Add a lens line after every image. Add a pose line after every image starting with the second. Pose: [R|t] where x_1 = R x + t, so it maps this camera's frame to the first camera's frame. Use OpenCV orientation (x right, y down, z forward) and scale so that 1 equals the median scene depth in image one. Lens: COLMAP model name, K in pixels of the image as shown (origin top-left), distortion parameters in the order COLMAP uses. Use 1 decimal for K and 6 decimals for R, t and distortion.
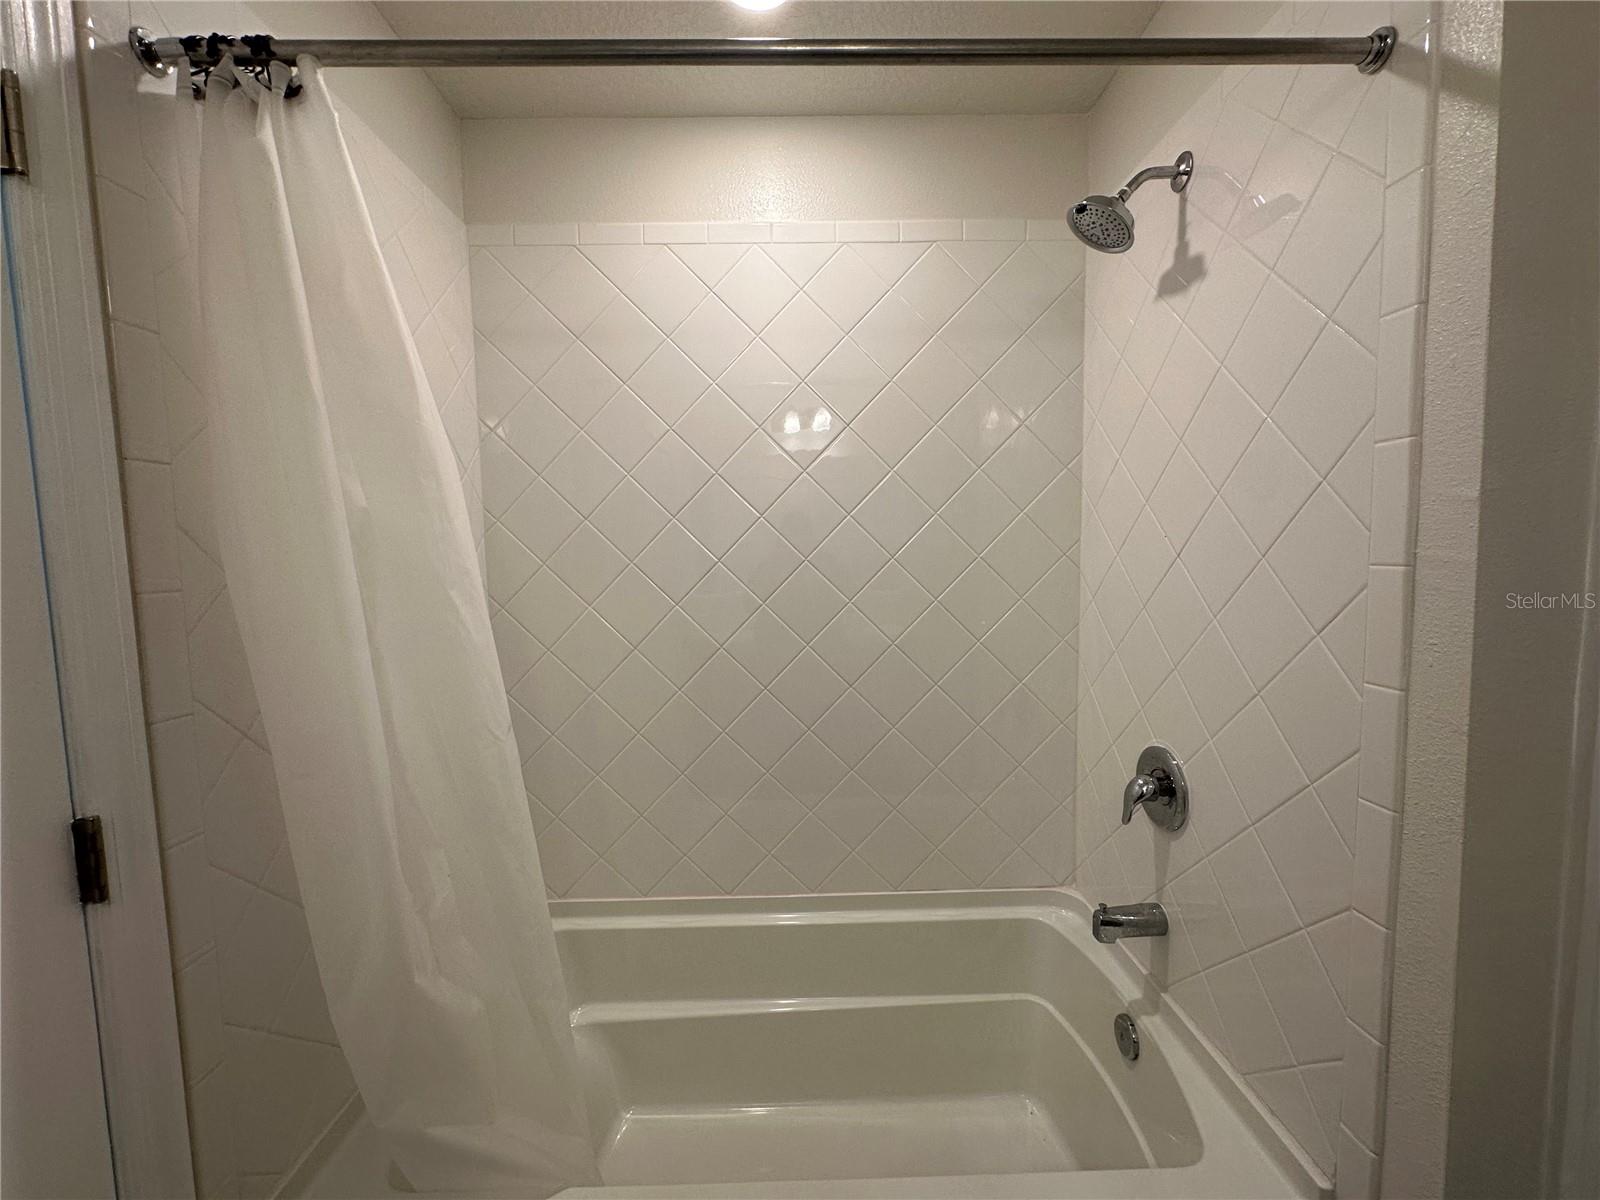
lens RADIAL K [[636.1, 0, 804.6], [0, 636.1, 602.3], [0, 0, 1]] dist [-0.004309, 0.001671]
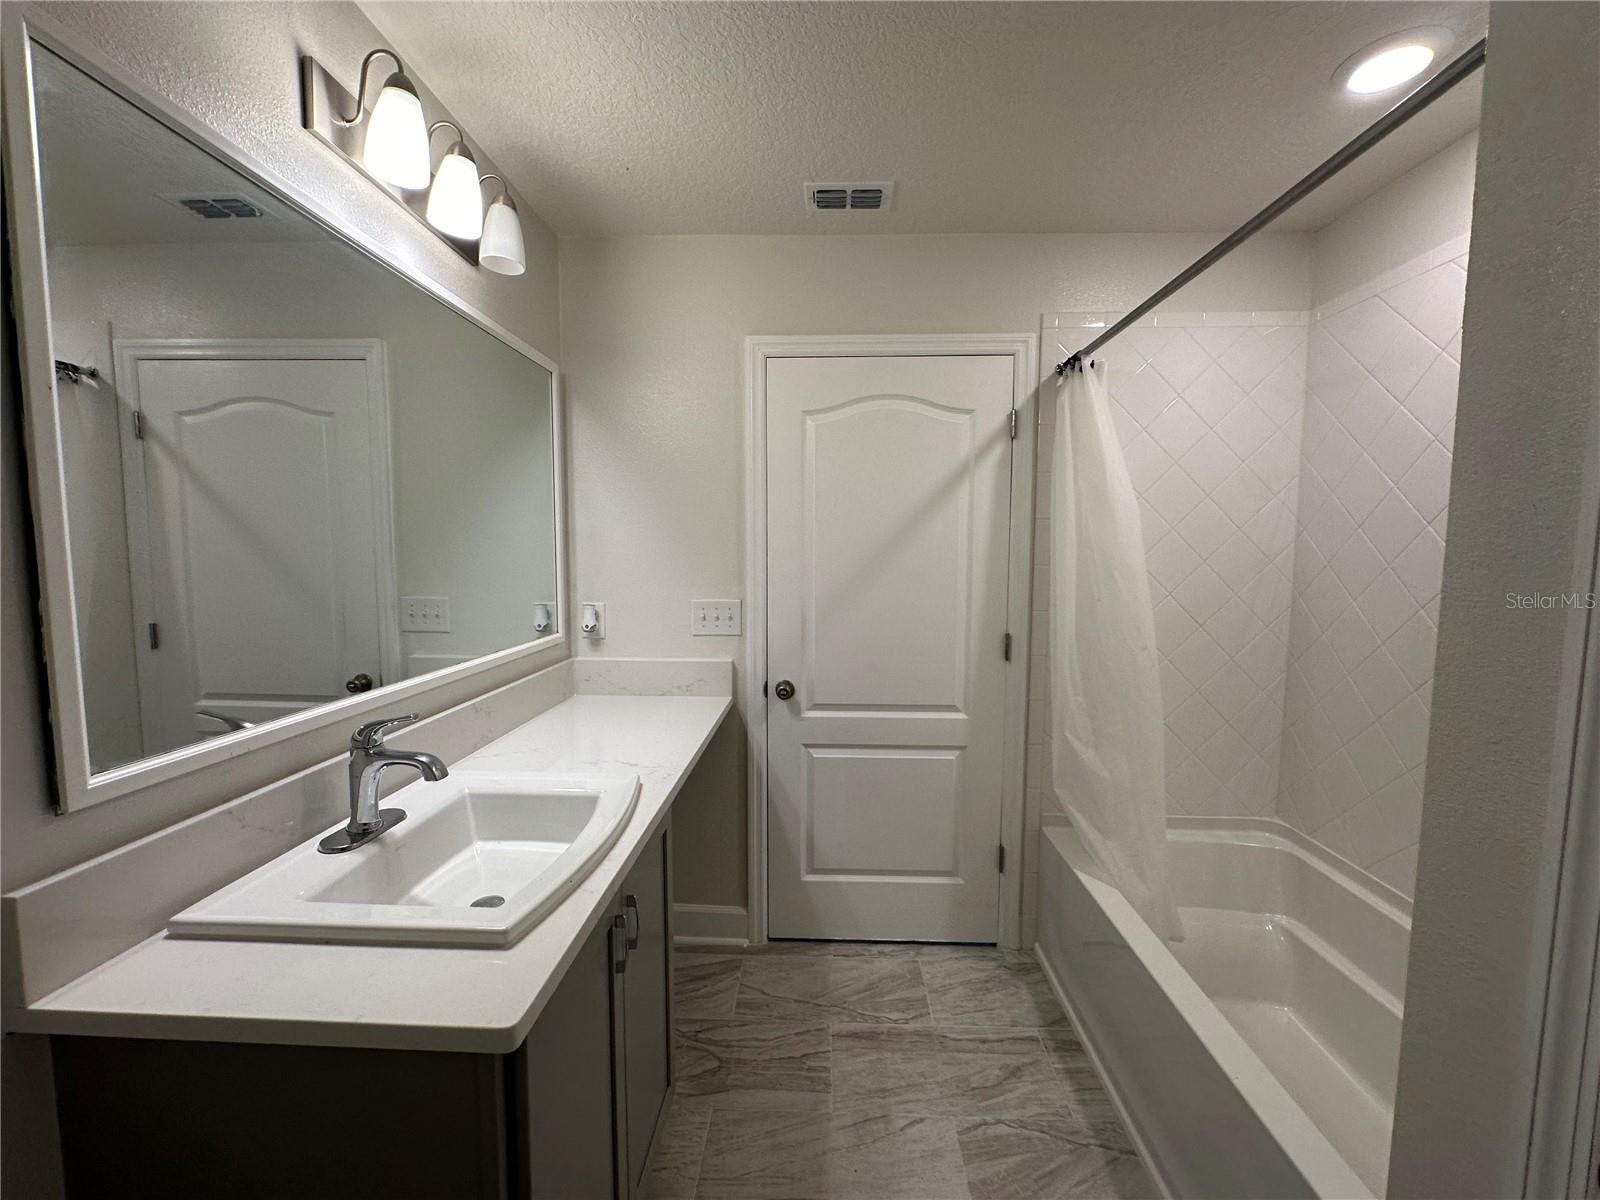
lens RADIAL K [[636.1, 0, 796.1], [0, 636.1, 589.4], [0, 0, 1]] dist [-0.004309, 0.001671]
pose [[-0.068491, 0.074278, -0.994883, 0.949728], [-0.088140, 0.992875, 0.080196, -0.017853], [0.993751, 0.093181, -0.061456, 0.054568]]
